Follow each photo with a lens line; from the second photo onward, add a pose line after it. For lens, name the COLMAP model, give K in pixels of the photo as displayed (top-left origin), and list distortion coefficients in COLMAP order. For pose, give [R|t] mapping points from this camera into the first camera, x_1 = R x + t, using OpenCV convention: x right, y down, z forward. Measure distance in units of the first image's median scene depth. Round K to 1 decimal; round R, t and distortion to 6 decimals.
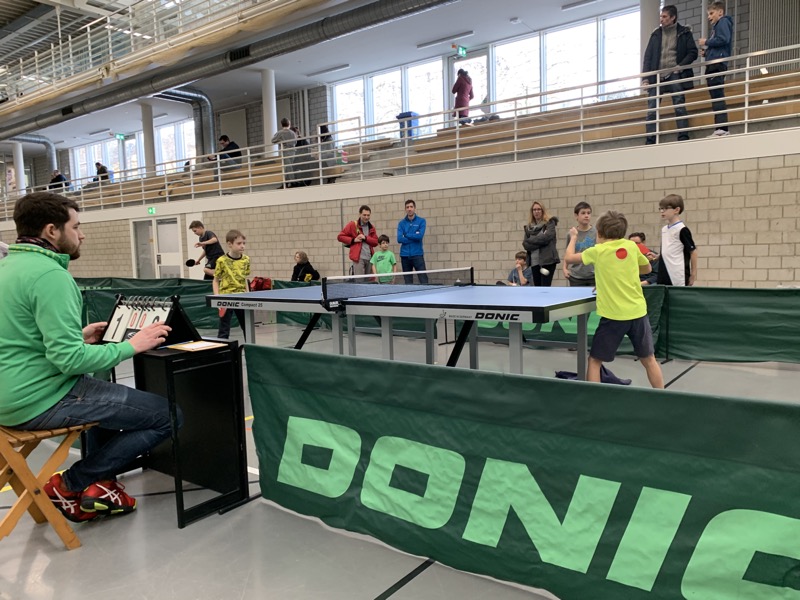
lens RADIAL K [[620.2, 0, 400.6], [0, 620.2, 304.2], [0, 0, 1]] dist [0.002199, -0.002518]
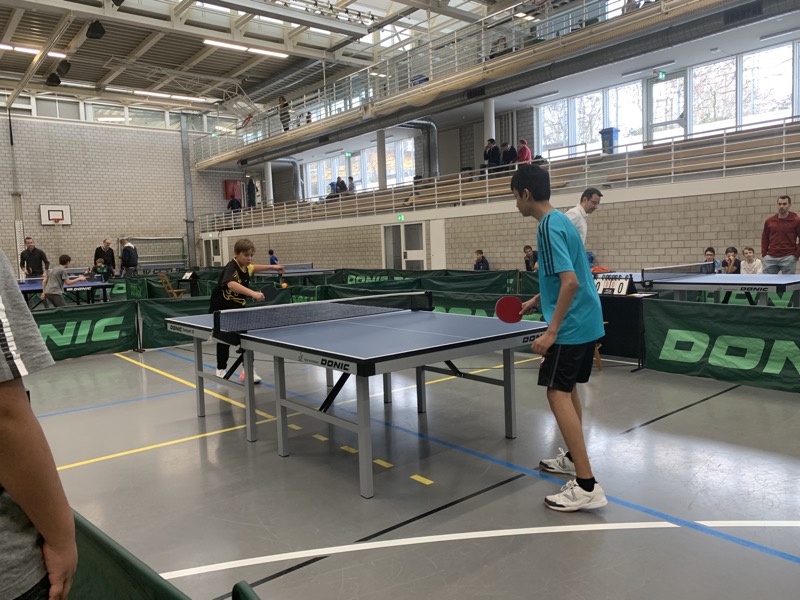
lens RADIAL K [[614.4, 0, 403.6], [0, 614.4, 301.1], [0, 0, 1]] dist [0.008823, -0.009348]
pose [[0.973365, 0.006164, -0.229179, -0.115840], [-0.003789, 0.999935, 0.010799, 0.010172], [0.229231, -0.009643, 0.973324, -0.272736]]
